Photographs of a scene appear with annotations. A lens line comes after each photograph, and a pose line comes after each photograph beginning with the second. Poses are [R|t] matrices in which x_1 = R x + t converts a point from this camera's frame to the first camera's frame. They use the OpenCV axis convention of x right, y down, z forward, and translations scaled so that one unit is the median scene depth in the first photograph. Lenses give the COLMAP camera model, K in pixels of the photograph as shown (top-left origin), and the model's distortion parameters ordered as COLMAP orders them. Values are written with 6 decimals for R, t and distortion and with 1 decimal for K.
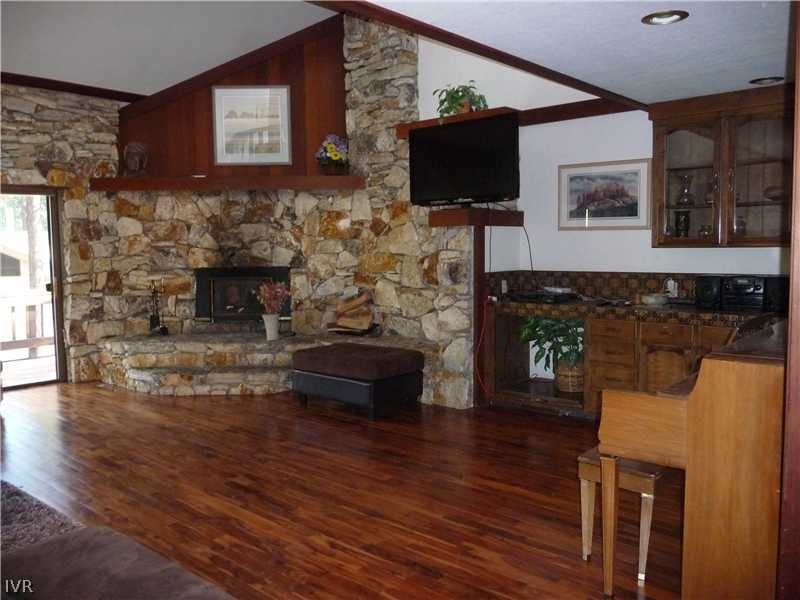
lens RADIAL K [[662.4, 0, 400.0], [0, 662.4, 300.0], [0, 0, 1]] dist [-0.050004, 0.007484]
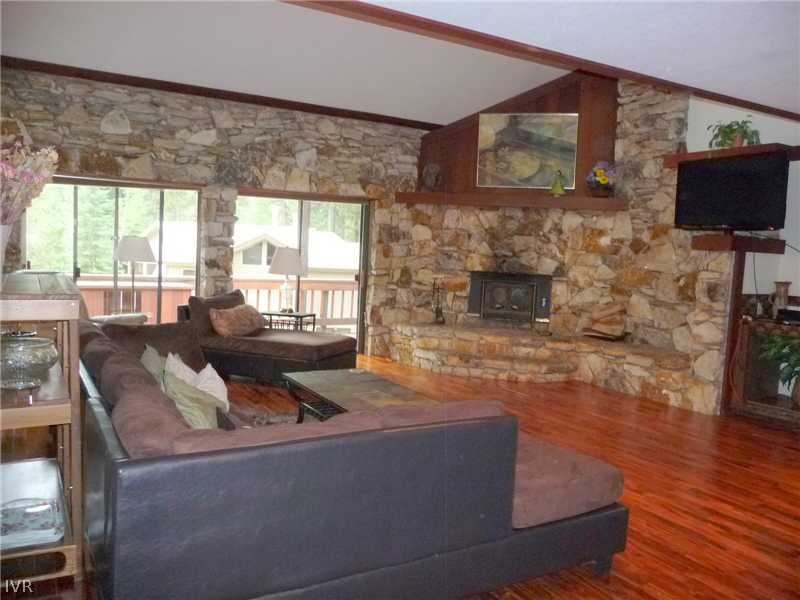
lens RADIAL K [[669.4, 0, 400.0], [0, 669.4, 300.0], [0, 0, 1]] dist [-0.041680, 0.030088]
pose [[0.944005, 0.082894, -0.319349, -0.045421], [-0.086580, 0.996241, 0.002664, 0.012556], [0.318369, 0.025135, 0.947633, -0.185166]]
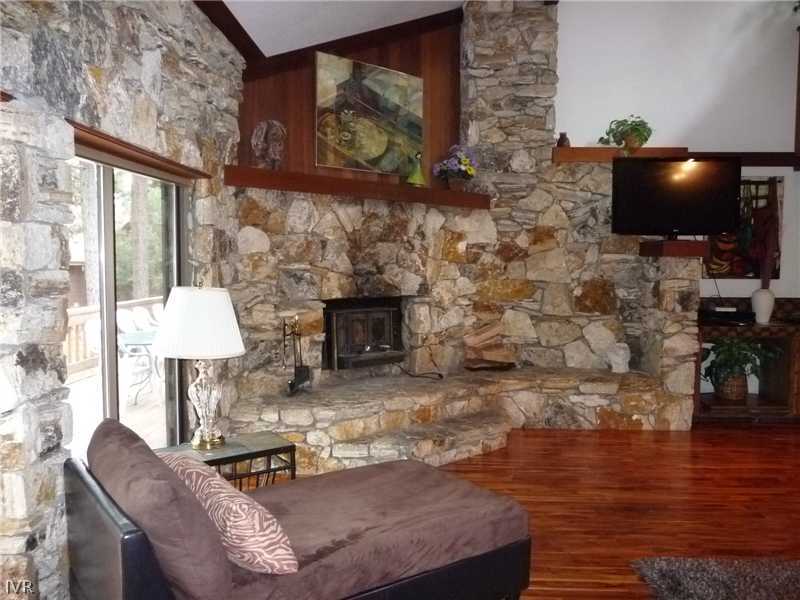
lens RADIAL K [[669.4, 0, 400.0], [0, 669.4, 300.0], [0, 0, 1]] dist [-0.041680, 0.030088]
pose [[0.780315, -0.018397, 0.625116, -0.745336], [0.035516, 0.999258, -0.014926, -0.033992], [-0.624378, 0.033849, 0.780389, 0.366931]]
